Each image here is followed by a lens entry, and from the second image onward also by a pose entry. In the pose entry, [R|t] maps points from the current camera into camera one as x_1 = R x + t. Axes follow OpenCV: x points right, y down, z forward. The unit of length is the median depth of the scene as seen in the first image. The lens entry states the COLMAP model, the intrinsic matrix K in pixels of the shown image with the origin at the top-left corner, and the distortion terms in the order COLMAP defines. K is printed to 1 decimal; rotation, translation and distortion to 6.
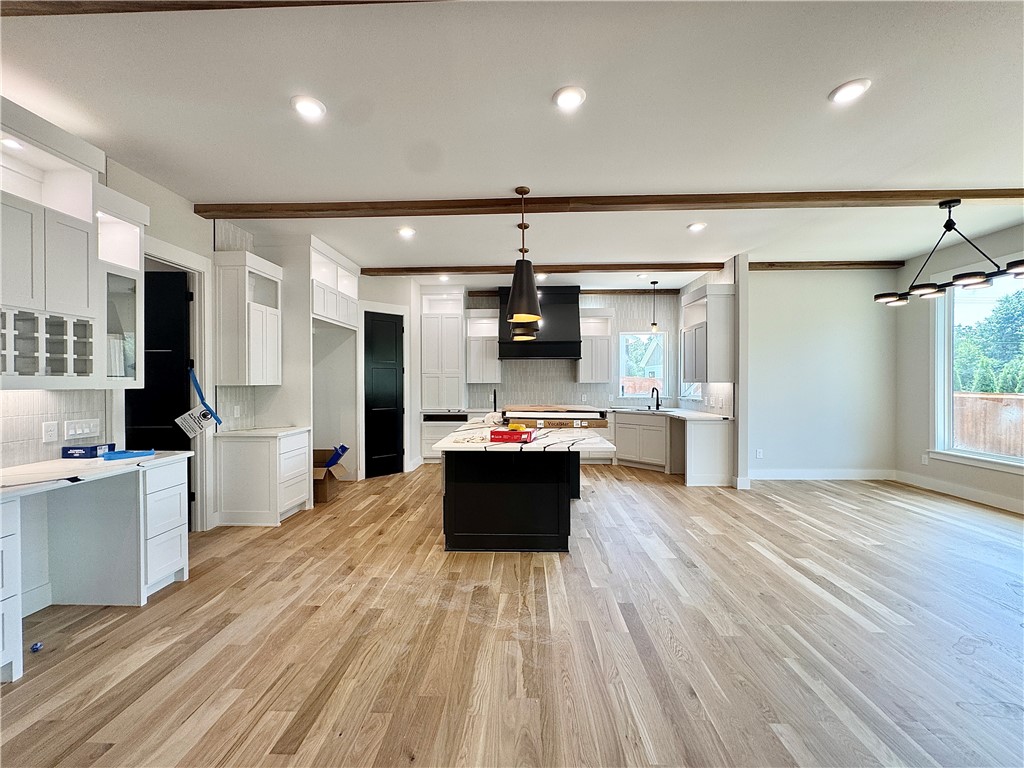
lens RADIAL K [[408.9, 0, 509.9], [0, 408.9, 384.5], [0, 0, 1]] dist [-0.001429, -0.000033]
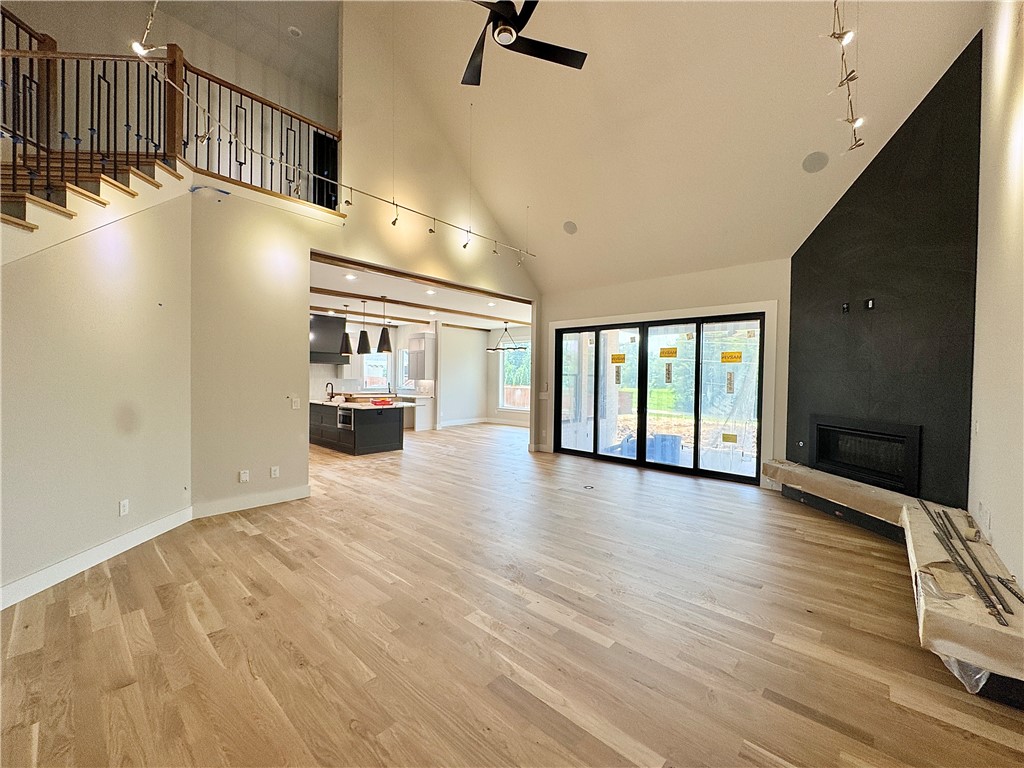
lens RADIAL K [[408.9, 0, 509.9], [0, 408.9, 384.5], [0, 0, 1]] dist [-0.001429, -0.000033]
pose [[0.648010, 0.001515, 0.761630, -1.026512], [-0.013360, 0.999867, 0.009378, -0.009907], [-0.761515, -0.016252, 0.647944, -0.841493]]
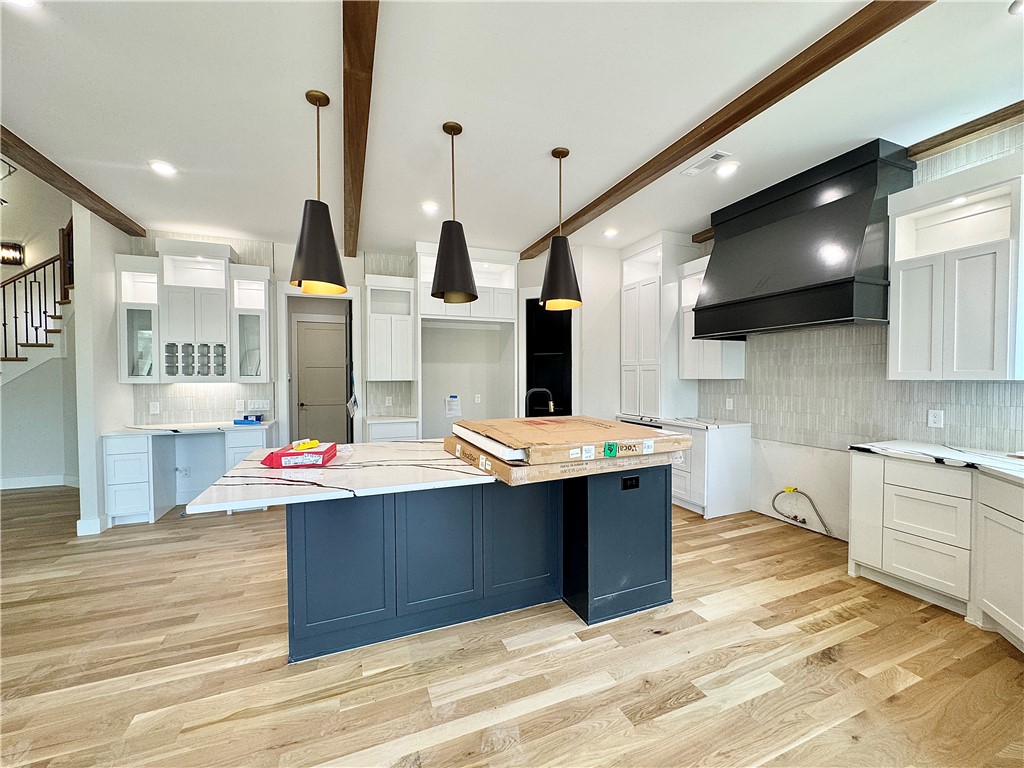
lens RADIAL K [[408.9, 0, 509.9], [0, 408.9, 384.5], [0, 0, 1]] dist [-0.001429, -0.000033]
pose [[0.406834, 0.018628, -0.913312, 0.638925], [-0.002434, 0.999811, 0.019308, -0.011059], [0.913499, -0.005632, 0.406802, 0.822223]]
